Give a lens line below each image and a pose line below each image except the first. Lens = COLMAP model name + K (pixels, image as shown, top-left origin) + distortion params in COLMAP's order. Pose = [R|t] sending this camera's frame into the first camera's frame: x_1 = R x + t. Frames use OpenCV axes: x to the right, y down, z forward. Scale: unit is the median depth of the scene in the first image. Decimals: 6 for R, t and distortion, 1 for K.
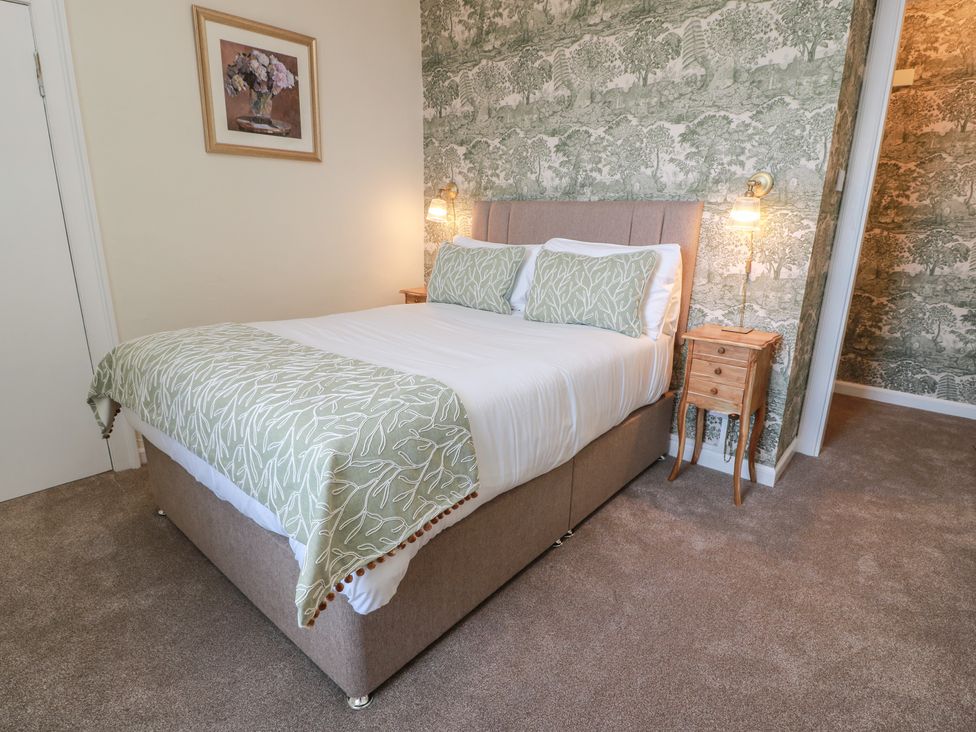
lens RADIAL K [[510.5, 0, 488.1], [0, 510.5, 361.4], [0, 0, 1]] dist [0.004829, -0.014130]
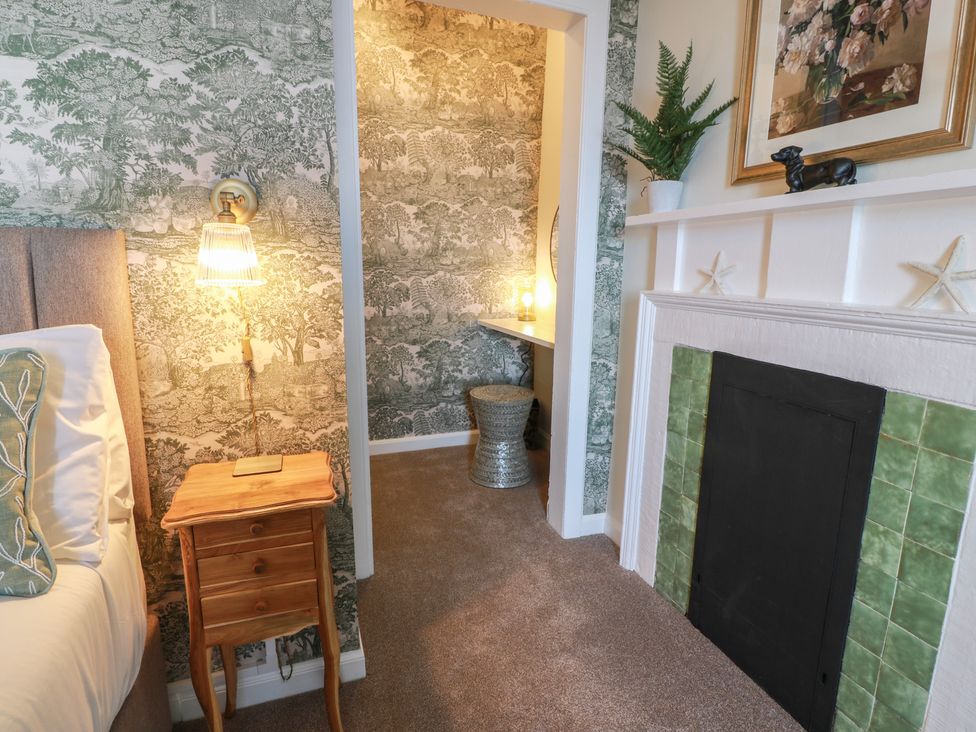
lens RADIAL K [[518.5, 0, 486.7], [0, 518.5, 360.0], [0, 0, 1]] dist [0.003016, -0.015937]
pose [[0.482176, -0.171451, 0.859134, 0.152139], [0.239074, 0.969193, 0.059238, -0.146054], [-0.842823, 0.176833, 0.508311, 0.500900]]
